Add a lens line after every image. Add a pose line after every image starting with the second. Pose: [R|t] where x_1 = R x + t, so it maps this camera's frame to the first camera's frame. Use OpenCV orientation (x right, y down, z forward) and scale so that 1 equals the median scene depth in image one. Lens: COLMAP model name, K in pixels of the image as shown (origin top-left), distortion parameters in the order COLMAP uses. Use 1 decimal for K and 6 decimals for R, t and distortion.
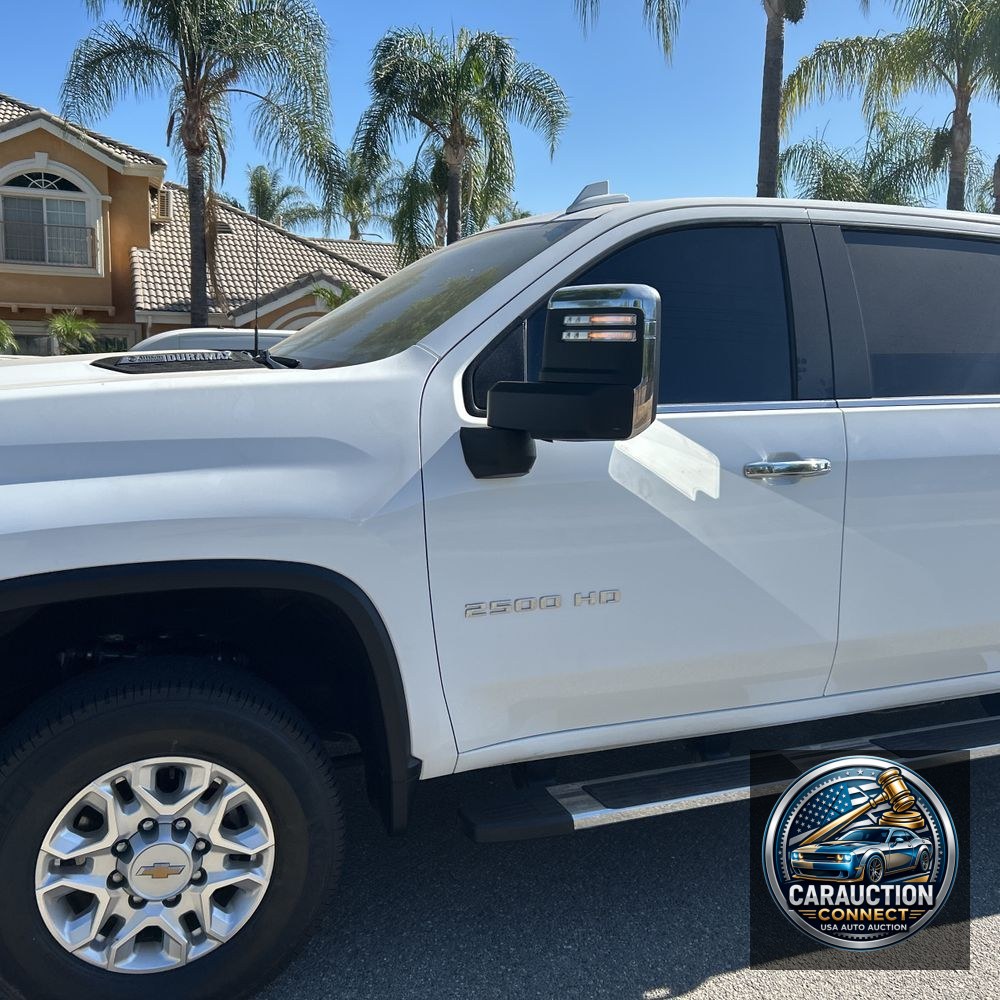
lens RADIAL K [[1000.9, 0, 499.2], [0, 1000.9, 512.3], [0, 0, 1]] dist [0.030853, -0.000985]
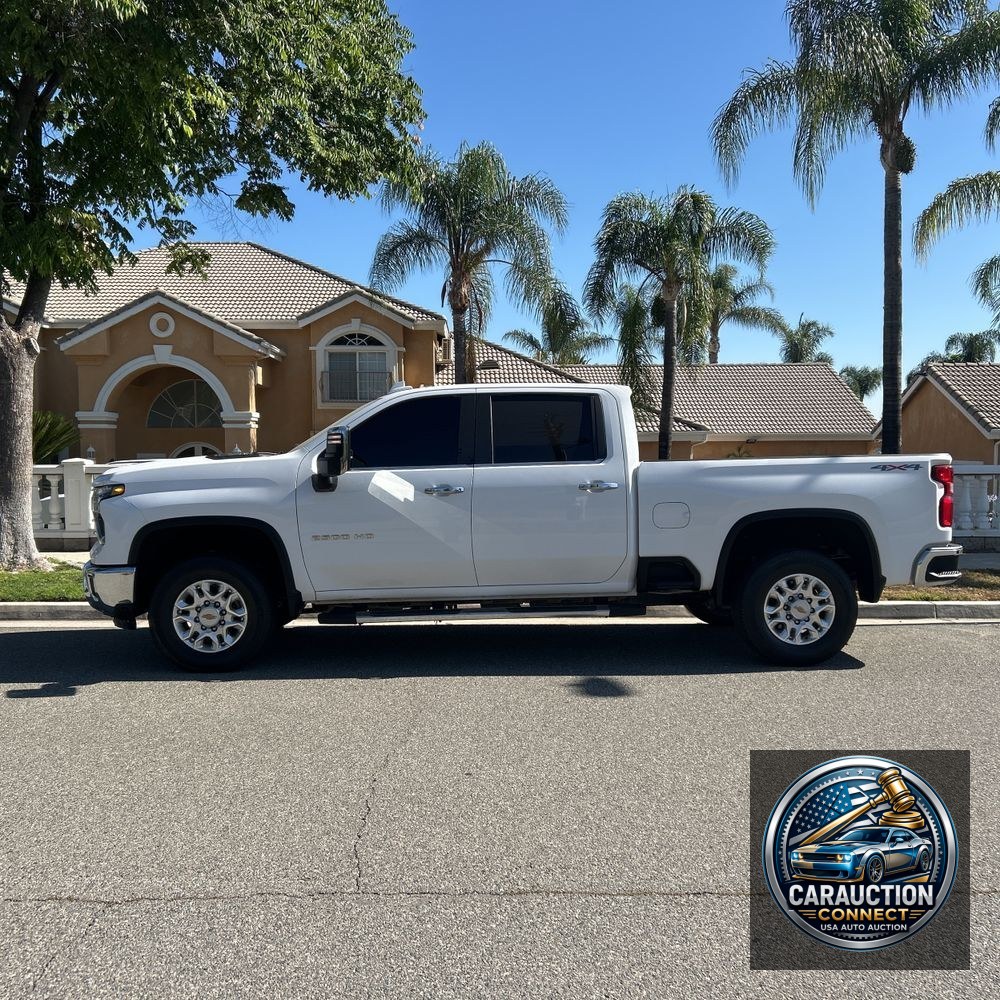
lens RADIAL K [[985.8, 0, 503.5], [0, 985.8, 539.1], [0, 0, 1]] dist [0.203141, -0.438899]
pose [[0.949480, -0.003514, -0.313806, 0.154606], [-0.022426, 0.996621, -0.079015, 0.035213], [0.313024, 0.082061, 0.946194, -0.171041]]
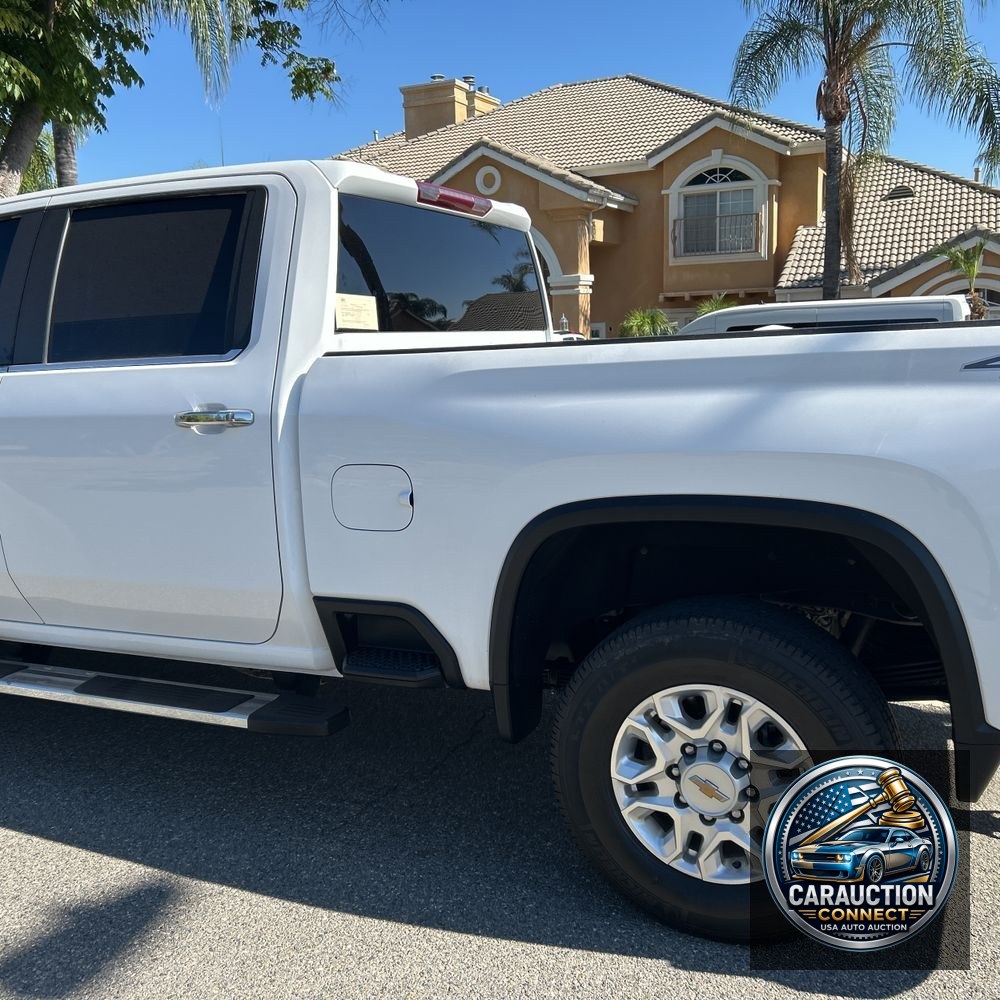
lens RADIAL K [[1012.4, 0, 499.6], [0, 1012.4, 535.0], [0, 0, 1]] dist [0.017655, 0.002747]
pose [[0.702301, 0.093089, -0.705767, 0.205323], [-0.063993, 0.995655, 0.067645, -0.004294], [0.708998, -0.002343, 0.705207, 0.074610]]
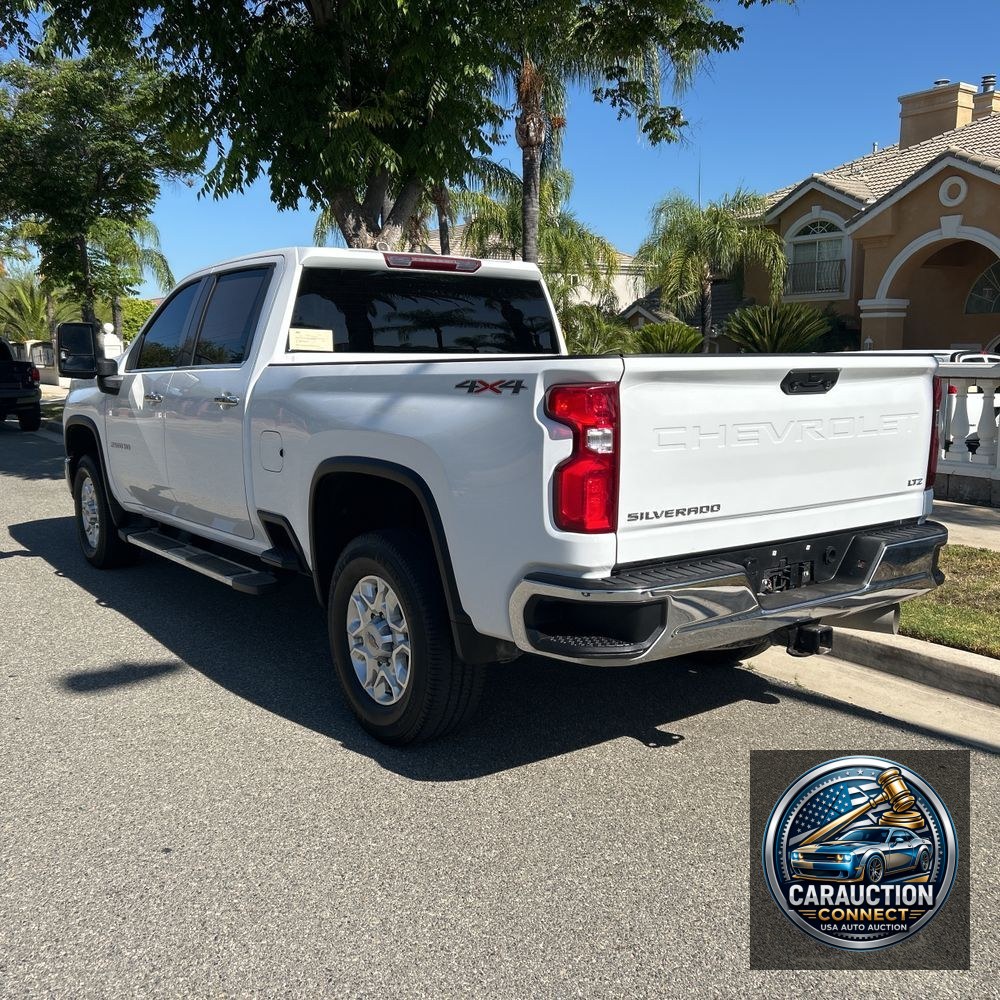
lens RADIAL K [[1012.4, 0, 499.6], [0, 1012.4, 535.0], [0, 0, 1]] dist [0.017655, 0.002747]
pose [[0.266910, 0.143209, -0.953022, 0.319616], [-0.139635, 0.984209, 0.108788, -0.011640], [0.953552, 0.104039, 0.282692, 0.138267]]
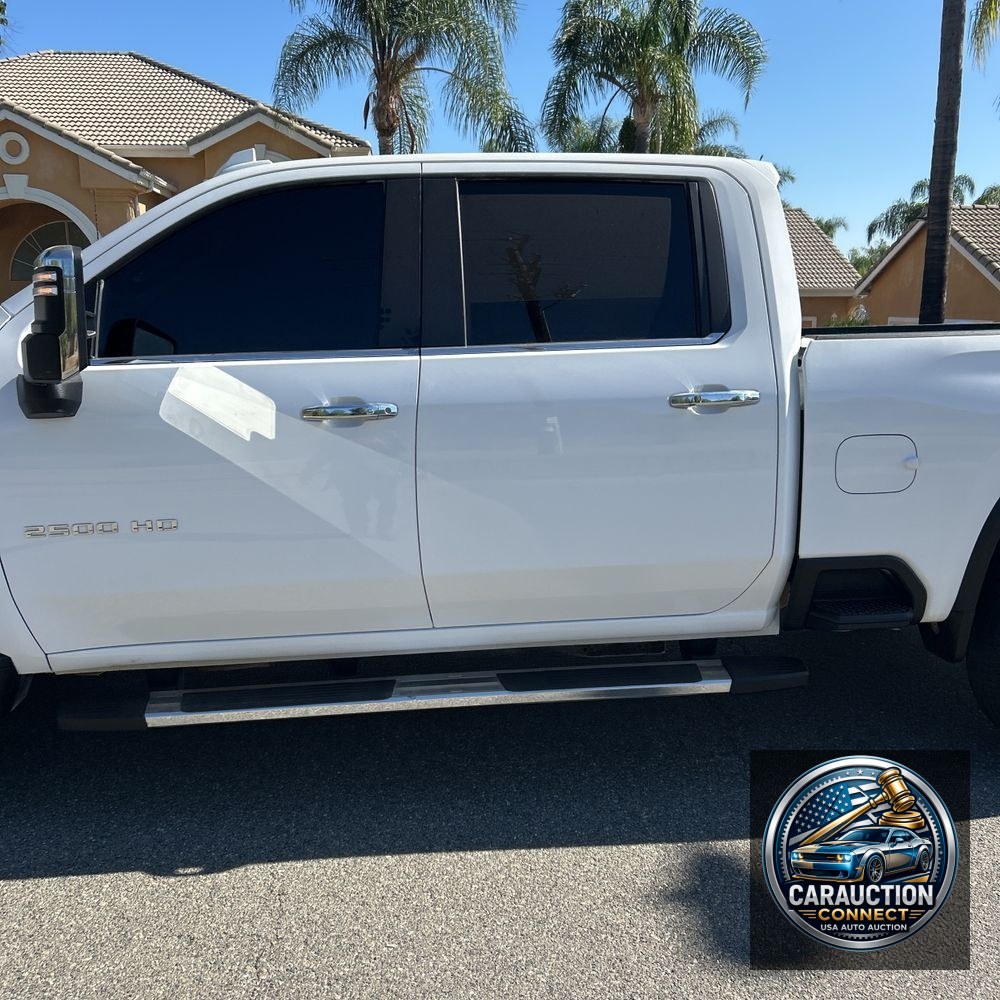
lens RADIAL K [[1002.1, 0, 496.6], [0, 1002.1, 517.9], [0, 0, 1]] dist [0.050209, -0.033244]
pose [[0.966112, 0.020742, -0.257288, 0.089704], [-0.011528, 0.999239, 0.037270, 0.003501], [0.257865, -0.033041, 0.965616, -0.000287]]
